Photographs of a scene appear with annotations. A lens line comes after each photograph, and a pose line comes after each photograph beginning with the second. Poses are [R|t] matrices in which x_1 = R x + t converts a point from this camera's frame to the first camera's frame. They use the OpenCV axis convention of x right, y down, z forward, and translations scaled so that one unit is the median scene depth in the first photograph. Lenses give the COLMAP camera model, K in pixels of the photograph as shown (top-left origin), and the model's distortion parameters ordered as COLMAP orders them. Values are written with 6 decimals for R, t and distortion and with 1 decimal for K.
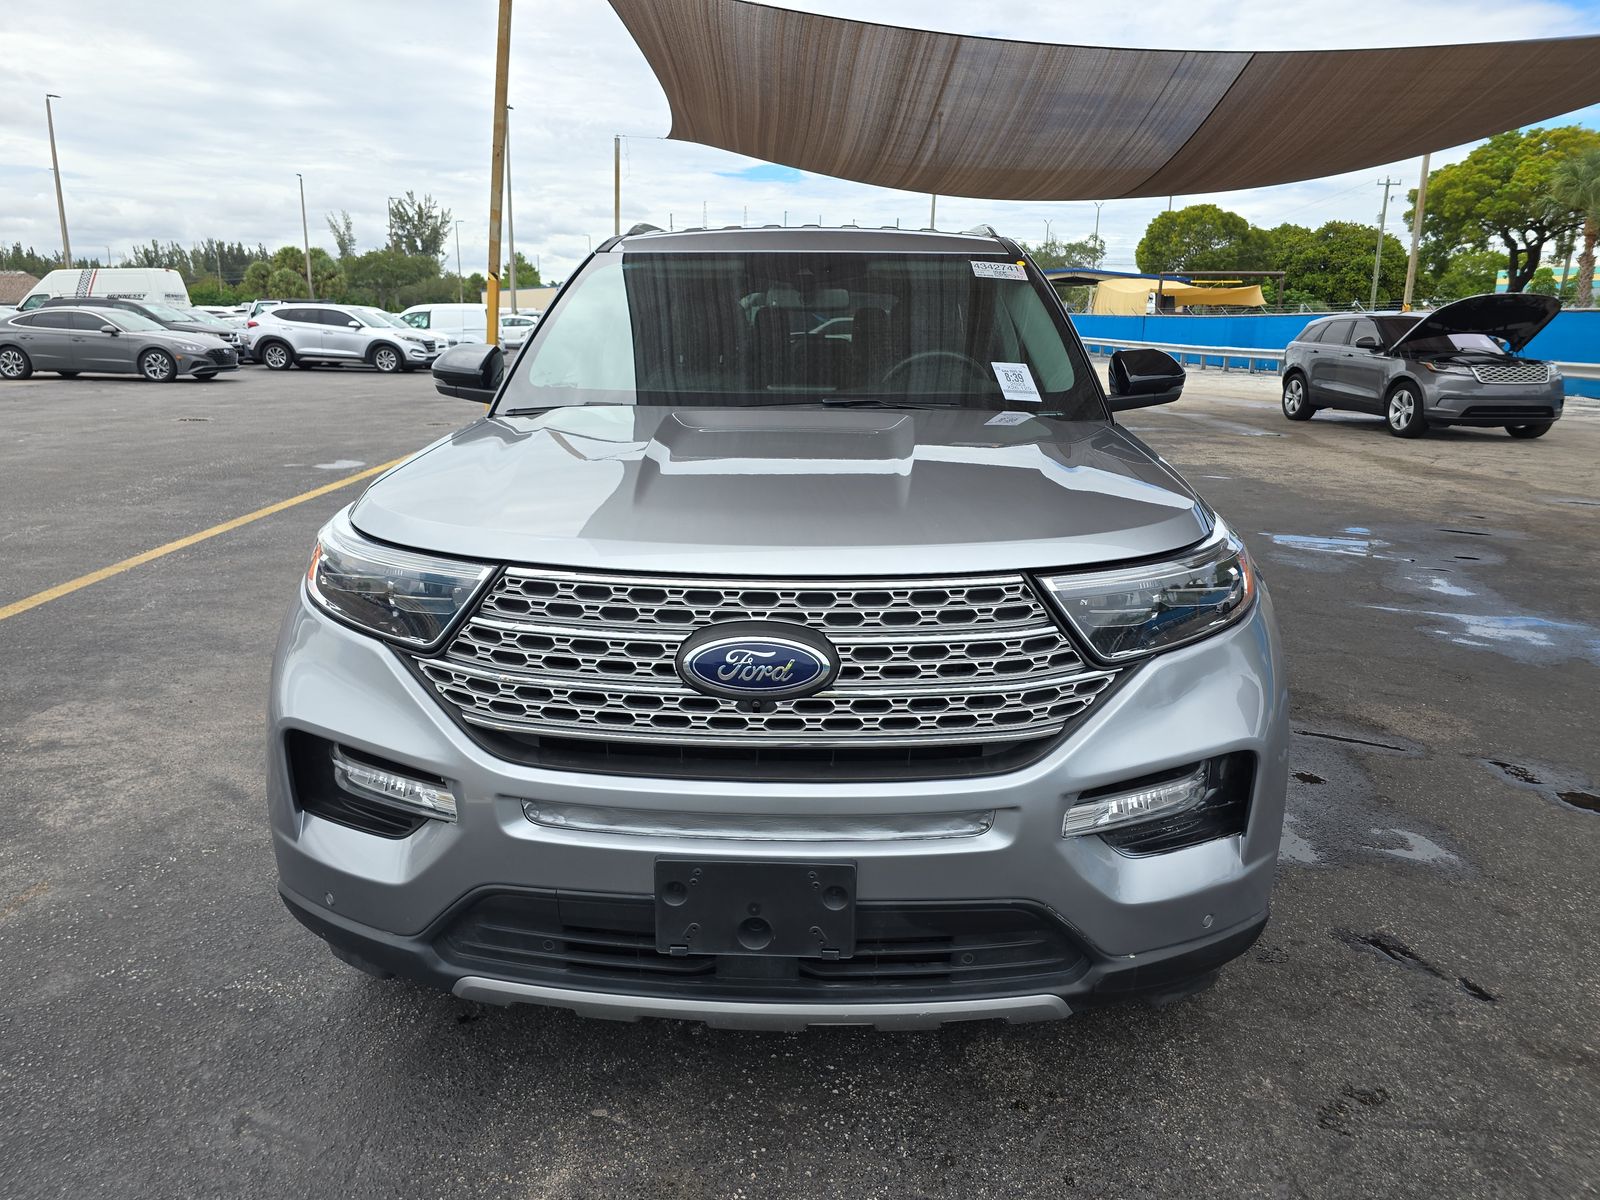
lens RADIAL K [[1097.8, 0, 801.2], [0, 1097.8, 590.4], [0, 0, 1]] dist [0.050724, -0.042639]
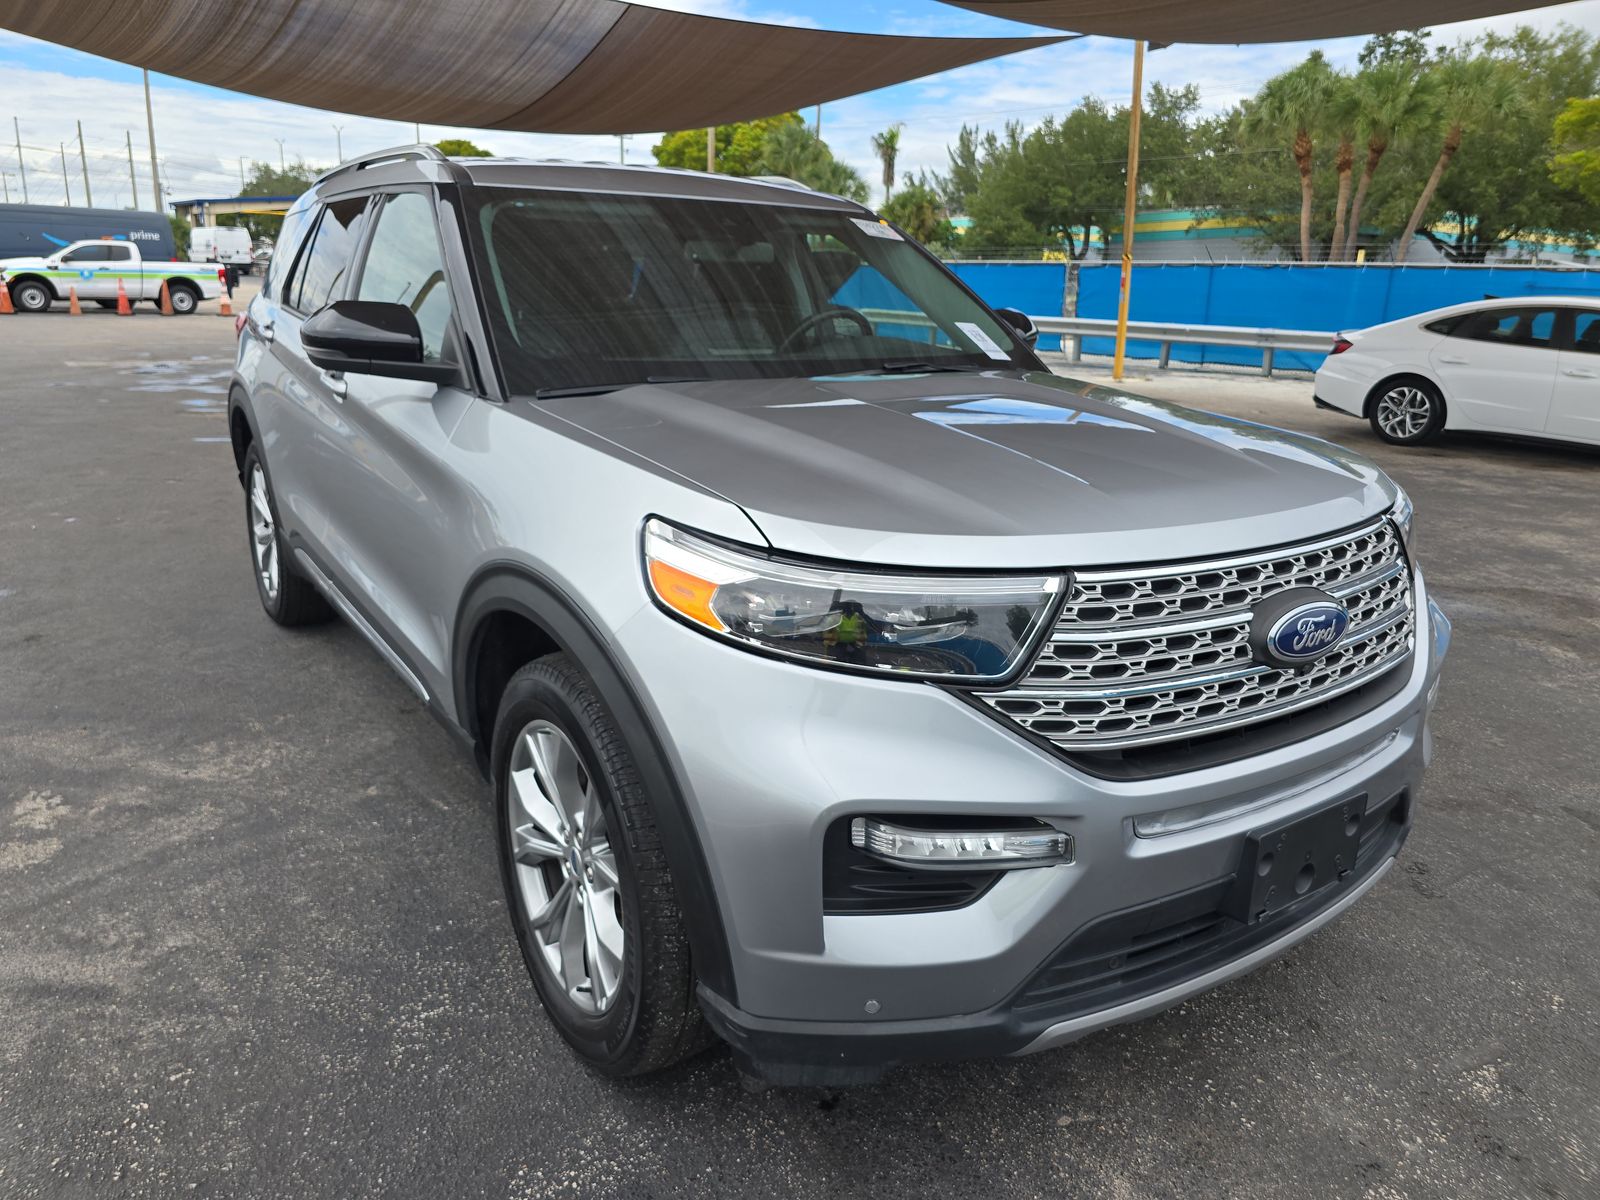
lens RADIAL K [[1097.8, 0, 802.8], [0, 1097.8, 599.4], [0, 0, 1]] dist [0.050724, -0.042639]
pose [[0.793939, -0.154989, 0.587911, -0.941468], [0.118034, 0.987857, 0.101028, -0.113067], [-0.596430, -0.010817, 0.802592, 0.397094]]
